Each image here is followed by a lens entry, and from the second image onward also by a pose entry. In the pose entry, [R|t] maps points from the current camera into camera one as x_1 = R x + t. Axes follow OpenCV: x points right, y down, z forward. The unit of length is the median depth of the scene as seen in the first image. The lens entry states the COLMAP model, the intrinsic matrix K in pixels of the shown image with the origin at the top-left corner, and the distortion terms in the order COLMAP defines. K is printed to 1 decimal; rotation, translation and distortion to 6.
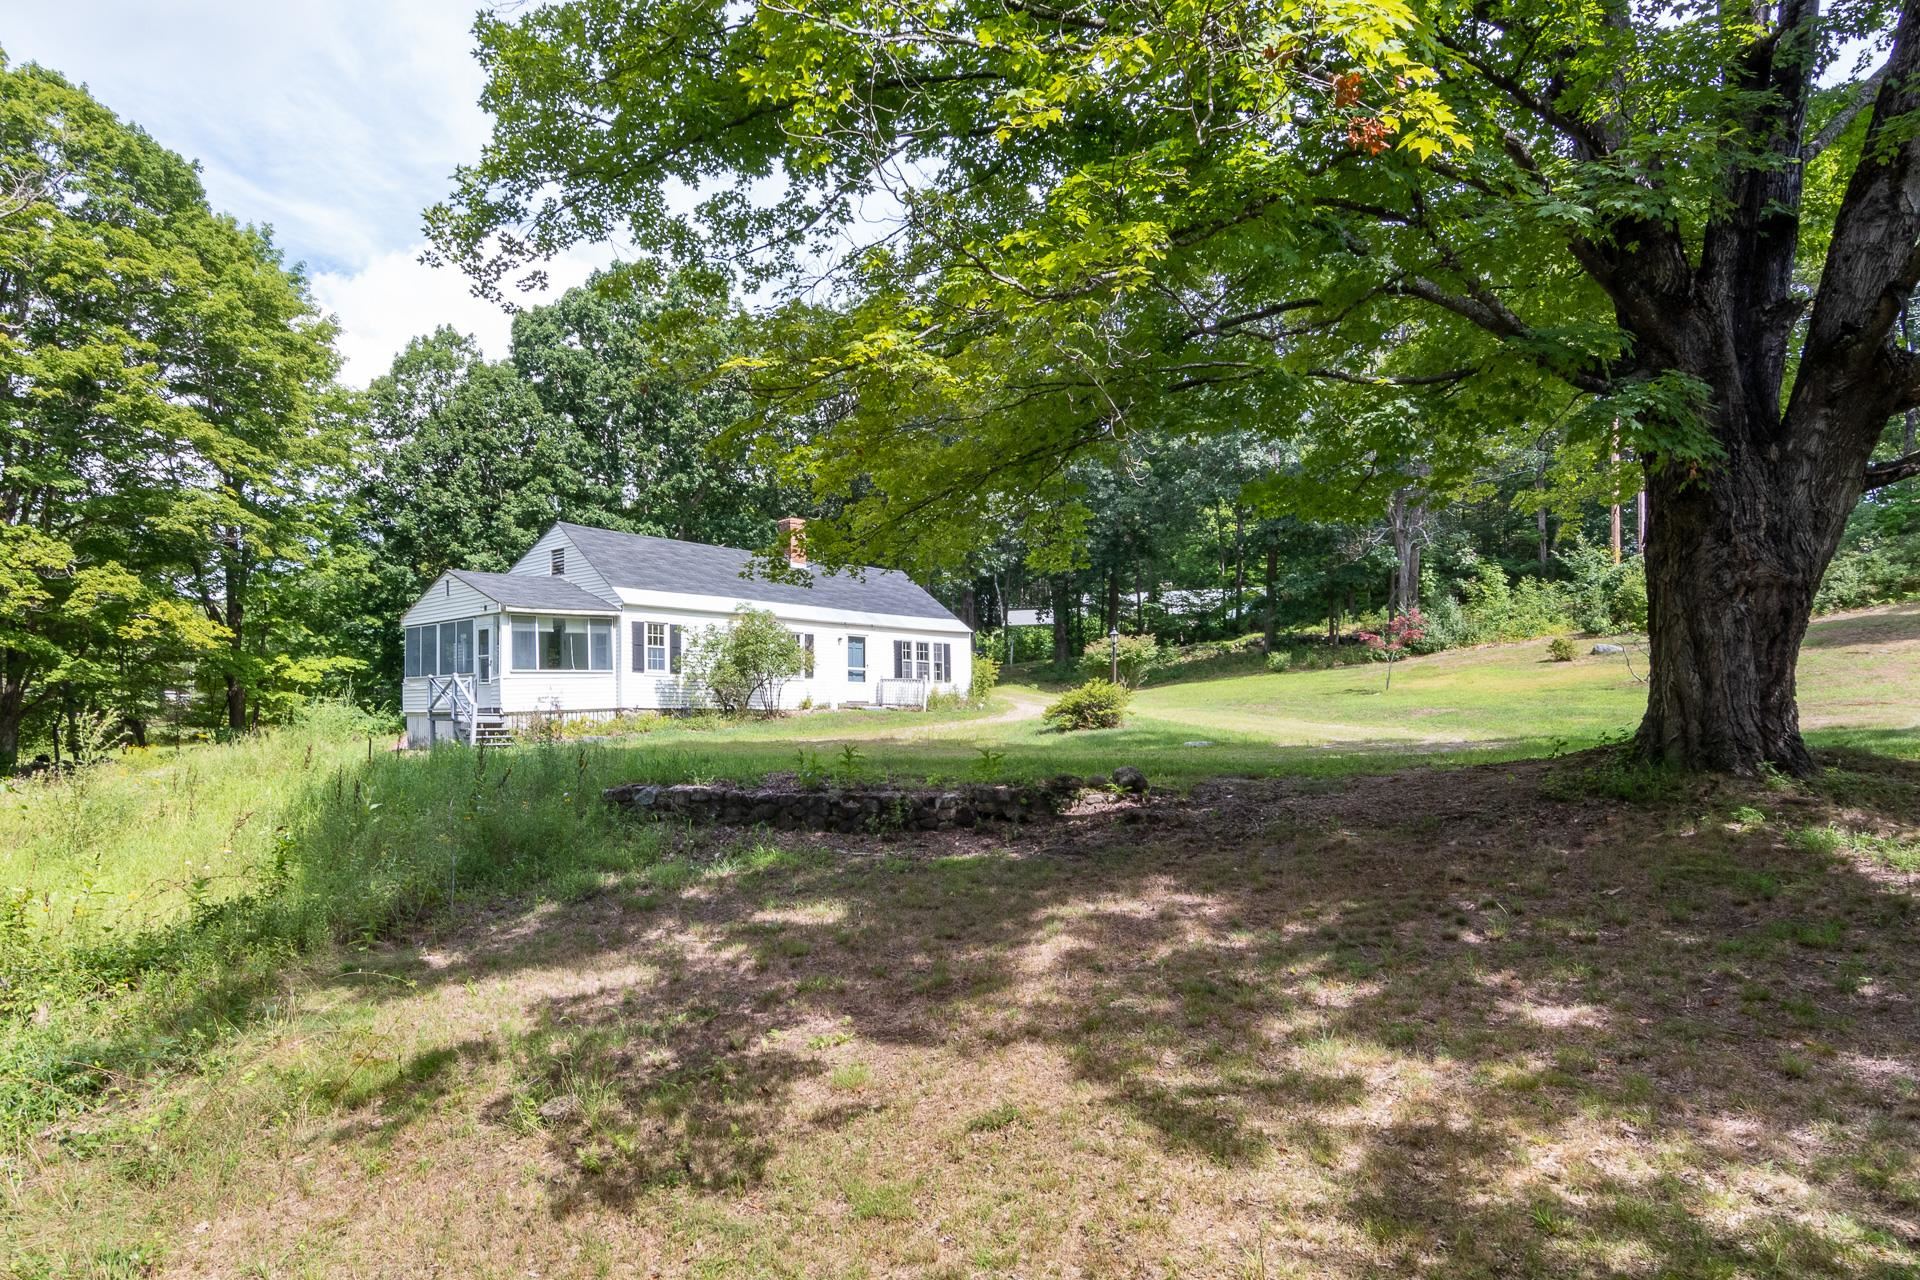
lens RADIAL K [[1046.1, 0, 885.2], [0, 1046.1, 714.1], [0, 0, 1]] dist [0.001194, -0.002294]
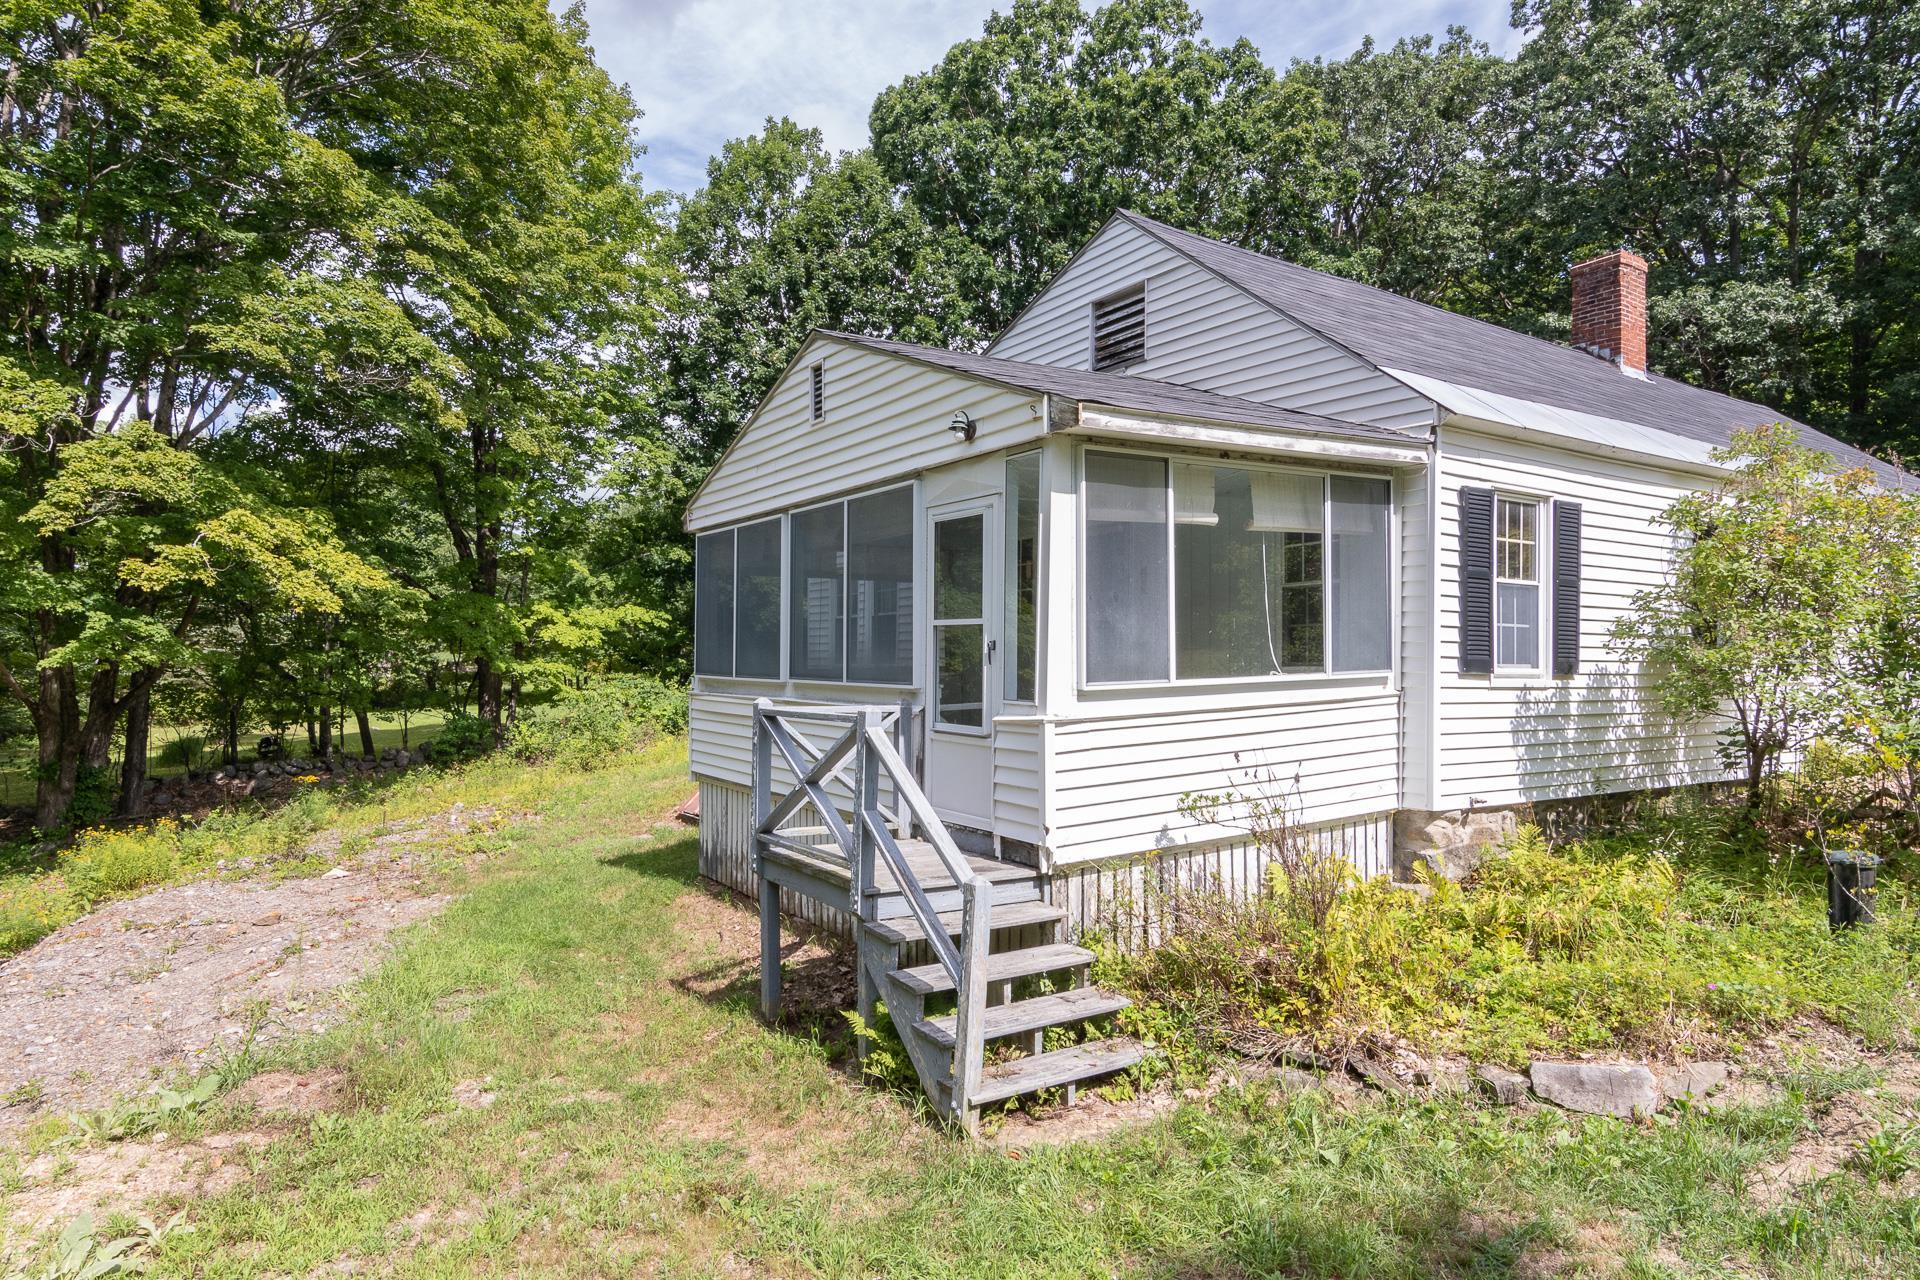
lens RADIAL K [[1046.1, 0, 921.4], [0, 1046.1, 664.9], [0, 0, 1]] dist [0.001194, -0.002294]
pose [[0.968507, 0.010224, -0.248778, -0.245070], [-0.007748, 0.999910, 0.010931, -0.035667], [0.248867, -0.008659, 0.968499, 0.559195]]
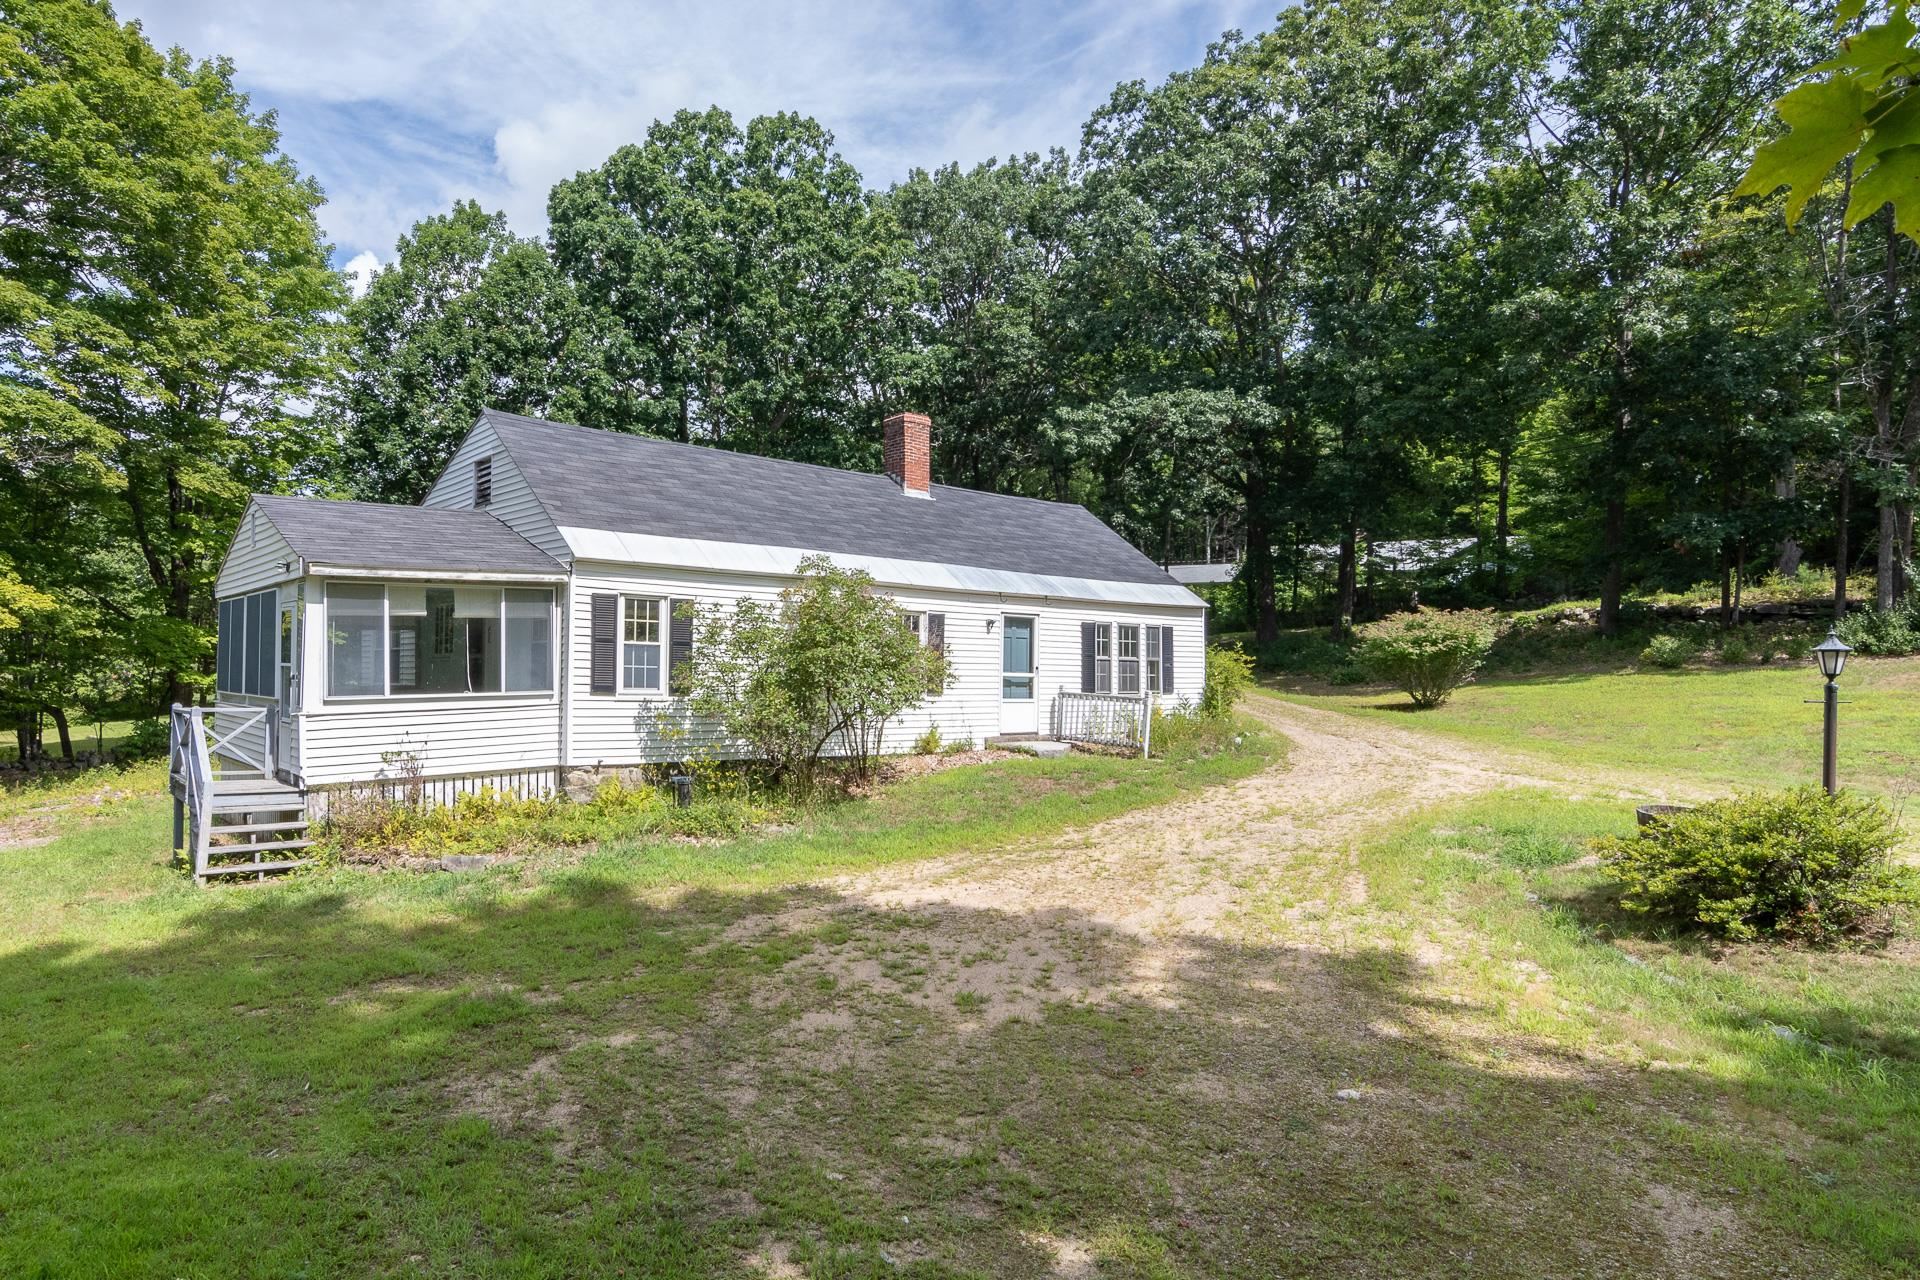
lens RADIAL K [[1046.1, 0, 823.4], [0, 1046.1, 681.1], [0, 0, 1]] dist [0.001194, -0.002294]
pose [[0.987300, 0.020322, -0.157562, -0.040200], [-0.018196, 0.999723, 0.014926, -0.044594], [0.157822, -0.011869, 0.987396, 0.410725]]
